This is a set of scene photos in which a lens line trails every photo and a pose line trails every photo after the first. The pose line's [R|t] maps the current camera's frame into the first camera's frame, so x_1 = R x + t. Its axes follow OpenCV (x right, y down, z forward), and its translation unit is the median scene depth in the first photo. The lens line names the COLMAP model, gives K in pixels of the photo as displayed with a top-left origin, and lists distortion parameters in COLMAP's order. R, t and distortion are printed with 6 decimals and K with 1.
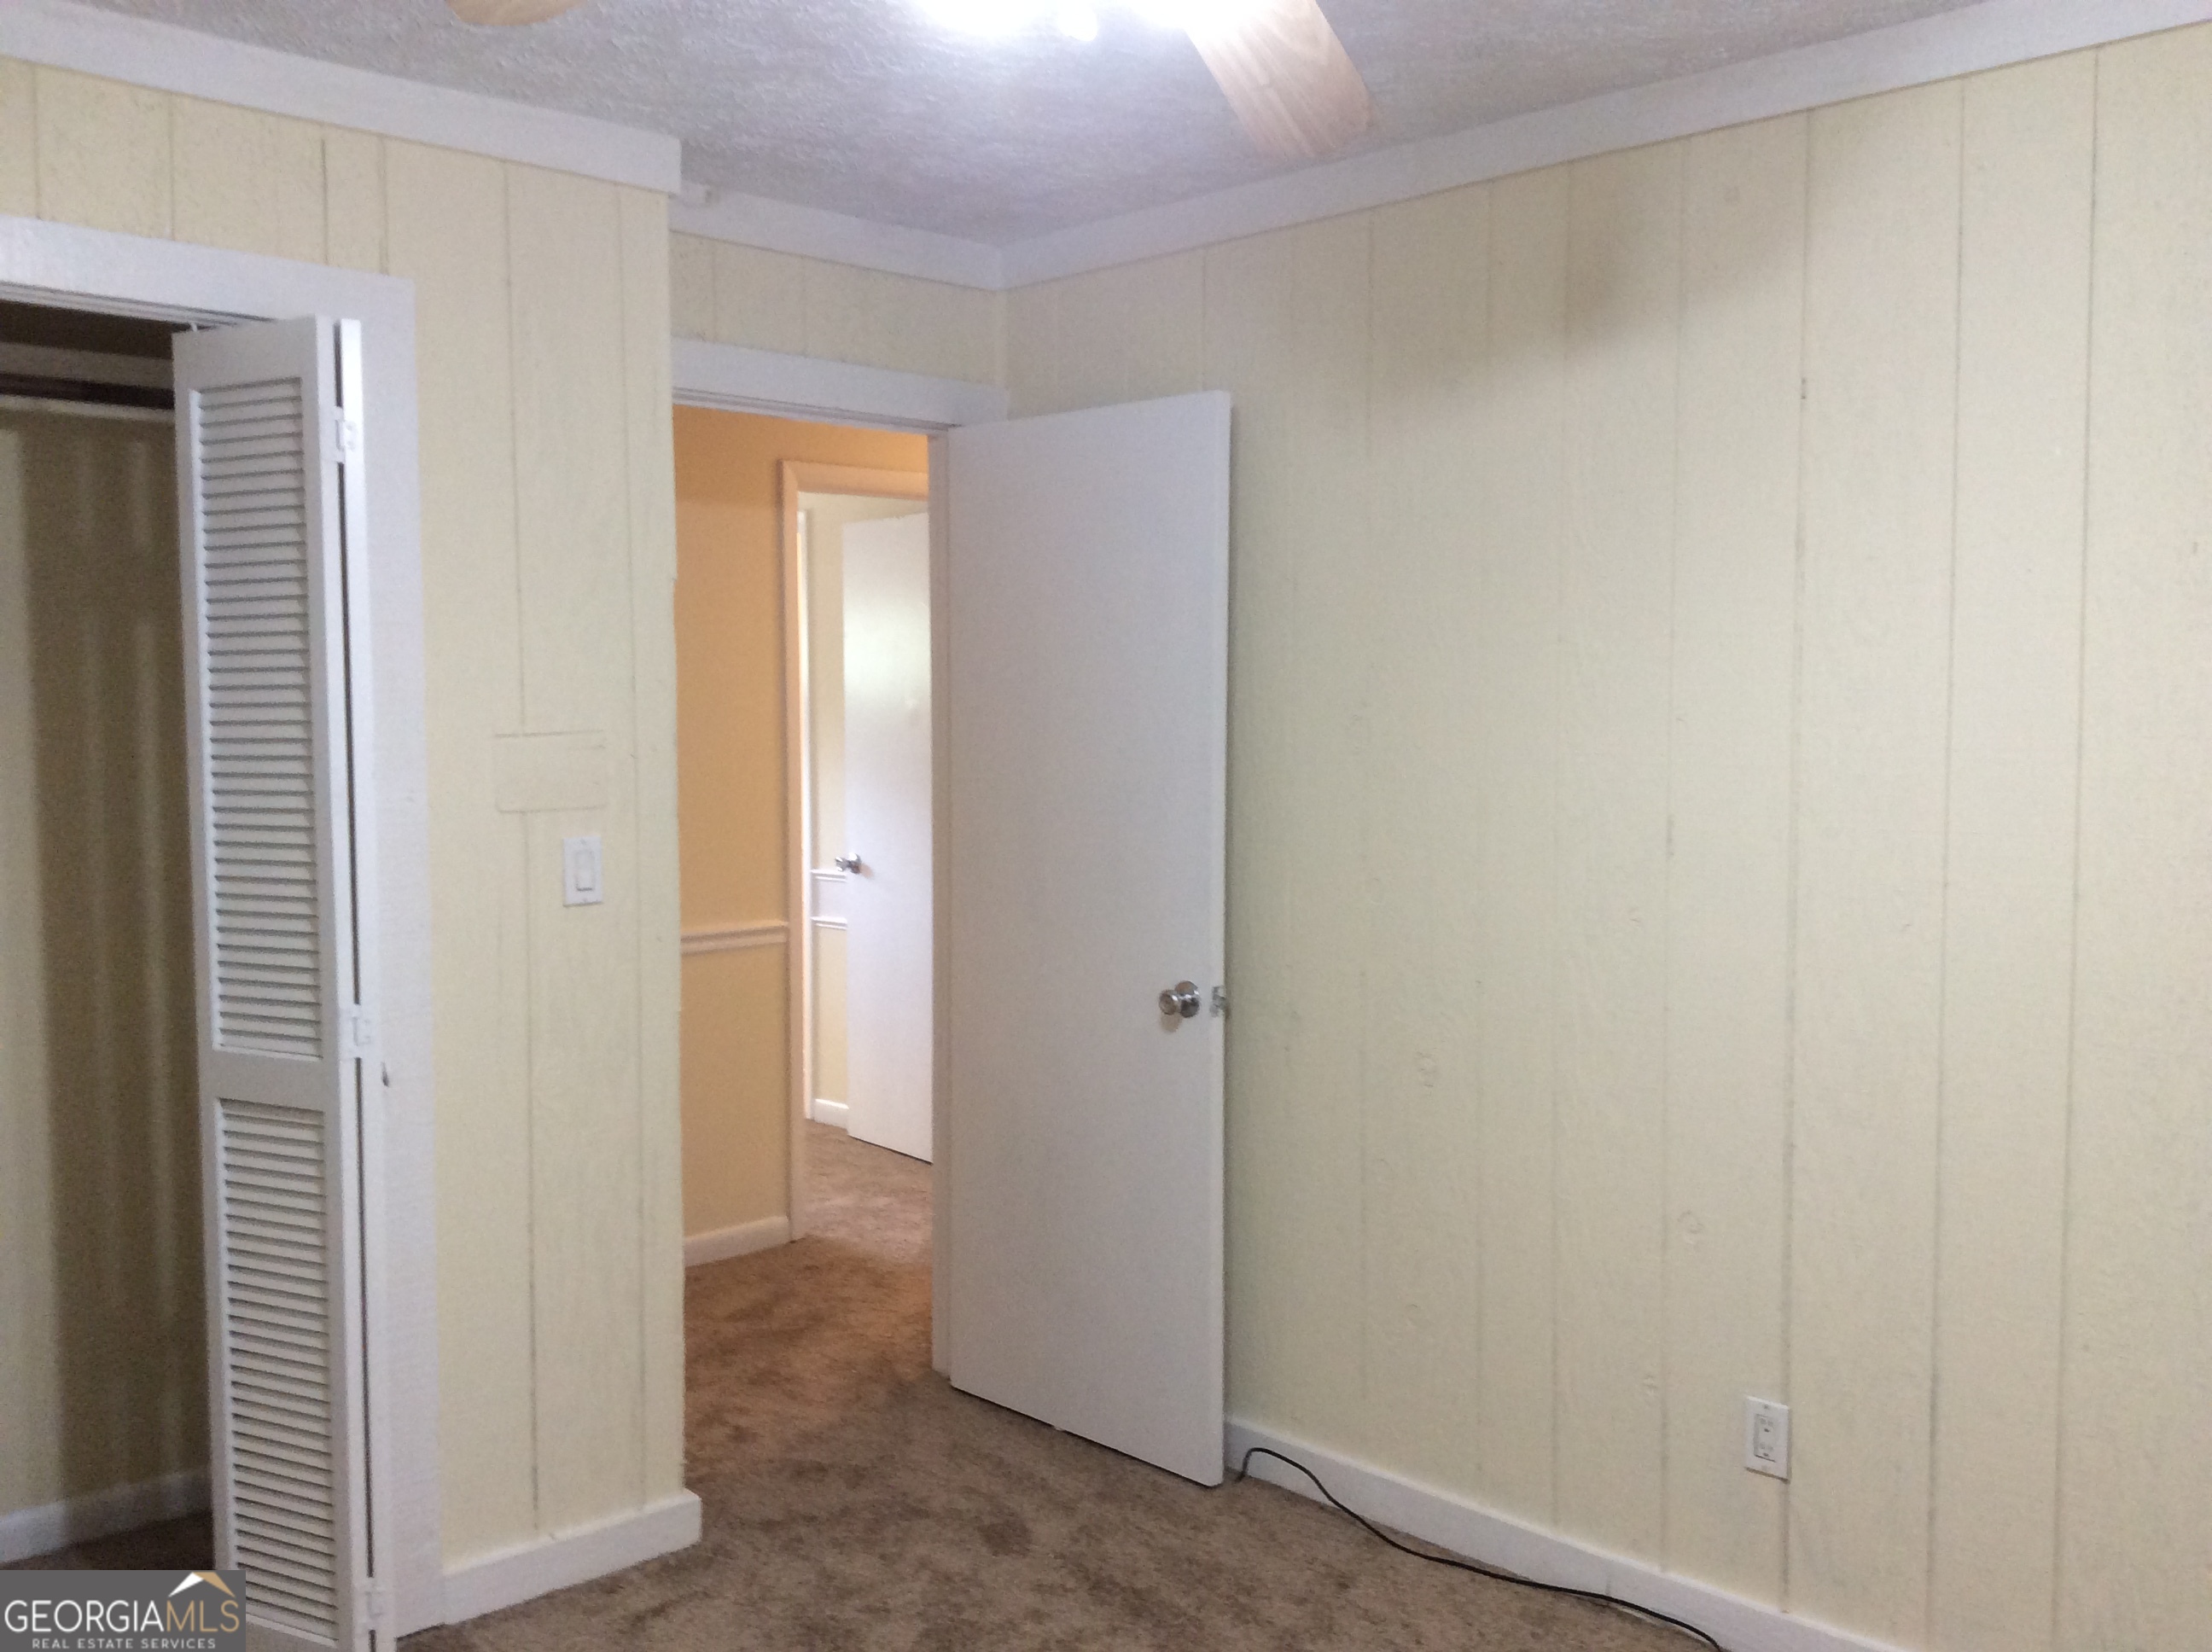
lens RADIAL K [[2017.5, 0, 1106.0], [0, 2017.5, 826.0], [0, 0, 1]] dist [0.167823, -0.318271]
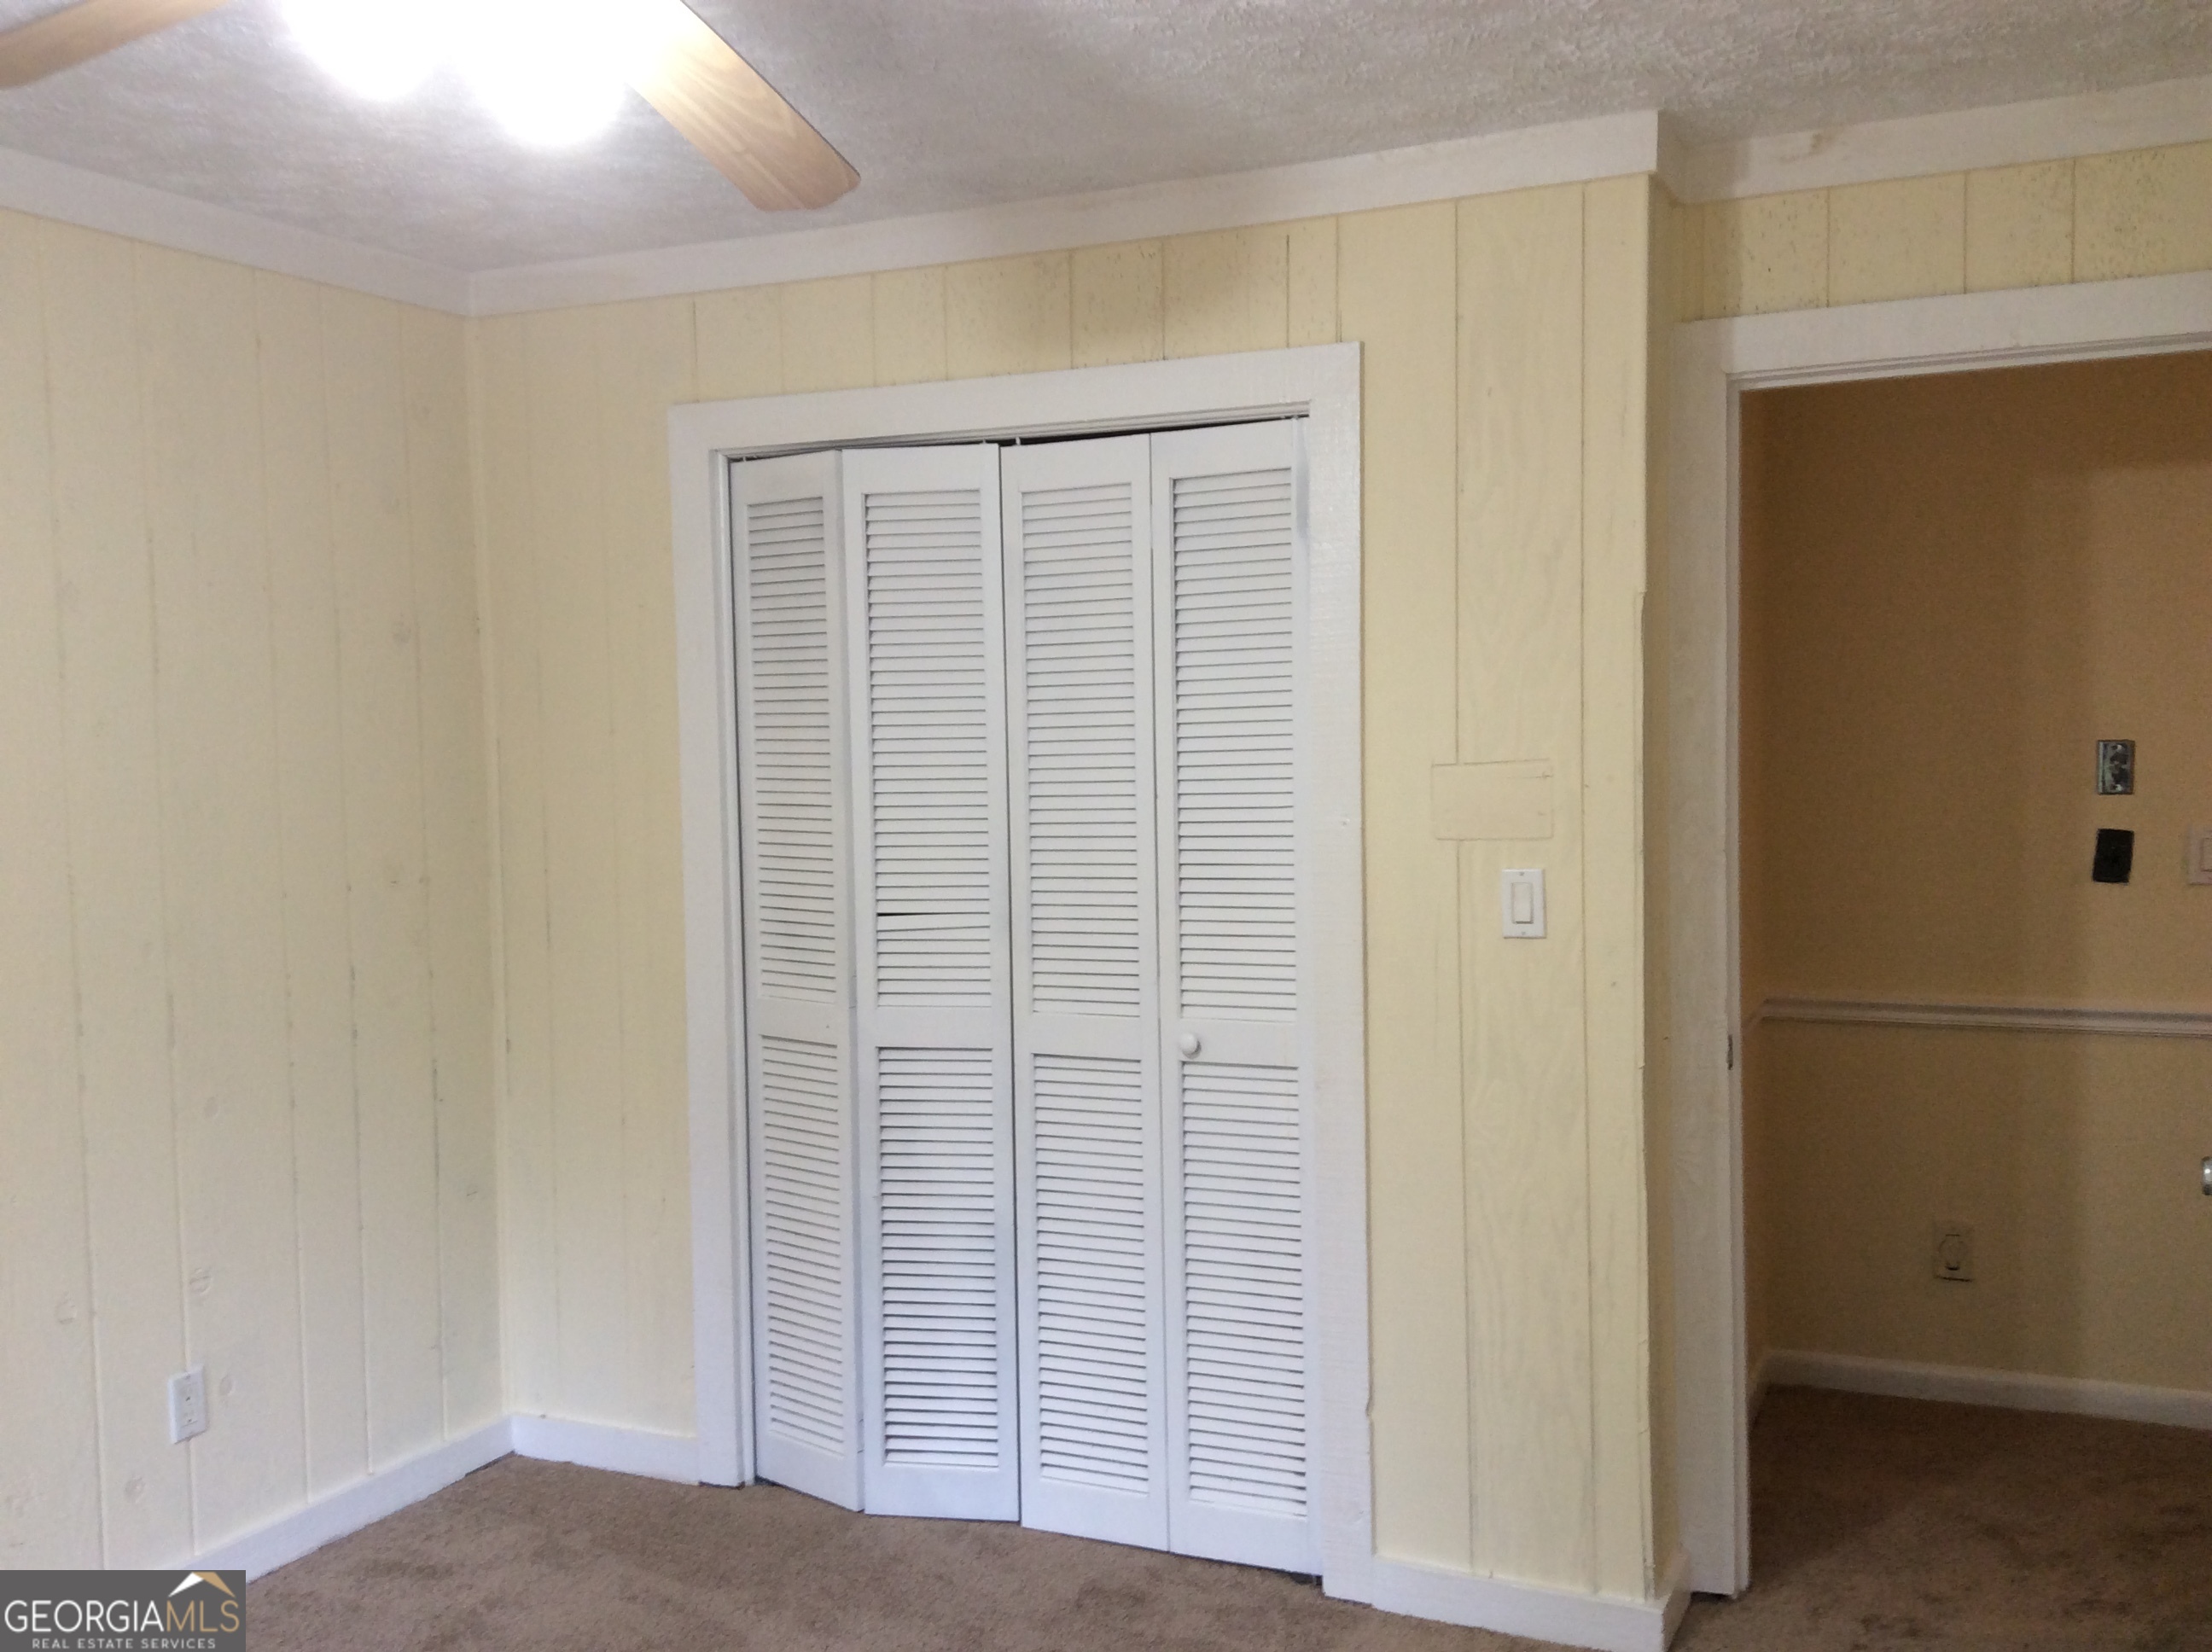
lens RADIAL K [[2017.5, 0, 1106.0], [0, 2017.5, 826.0], [0, 0, 1]] dist [0.167823, -0.318271]
pose [[0.364623, 0.027788, -0.930740, 0.574544], [-0.037574, 0.999180, 0.015112, -0.022215], [0.930397, 0.029462, 0.365368, 0.457473]]
